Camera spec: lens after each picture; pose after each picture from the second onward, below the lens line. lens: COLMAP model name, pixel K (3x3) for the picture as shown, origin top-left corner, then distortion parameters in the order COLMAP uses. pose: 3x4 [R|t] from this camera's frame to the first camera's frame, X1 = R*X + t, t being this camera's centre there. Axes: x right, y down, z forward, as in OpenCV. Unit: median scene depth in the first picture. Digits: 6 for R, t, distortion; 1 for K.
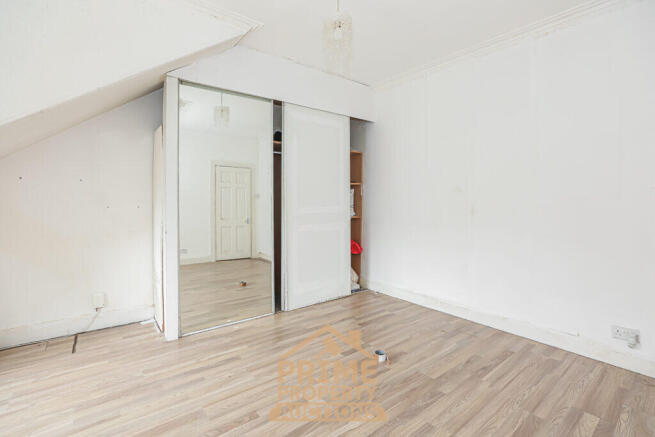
lens RADIAL K [[305.7, 0, 316.6], [0, 305.7, 228.1], [0, 0, 1]] dist [-0.001039, -0.000662]
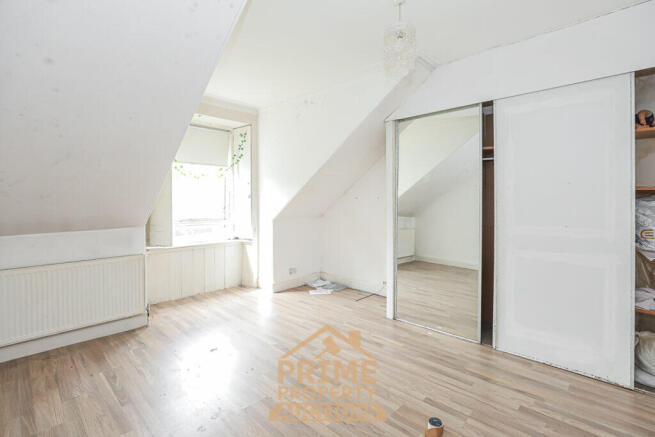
lens RADIAL K [[308.8, 0, 327.5], [0, 308.8, 202.0], [0, 0, 1]] dist [-0.001814, -0.000521]
pose [[0.165789, -0.002731, -0.986158, 0.710594], [-0.083039, 0.996406, -0.016719, -0.074747], [0.982659, 0.084662, 0.164966, 0.438475]]
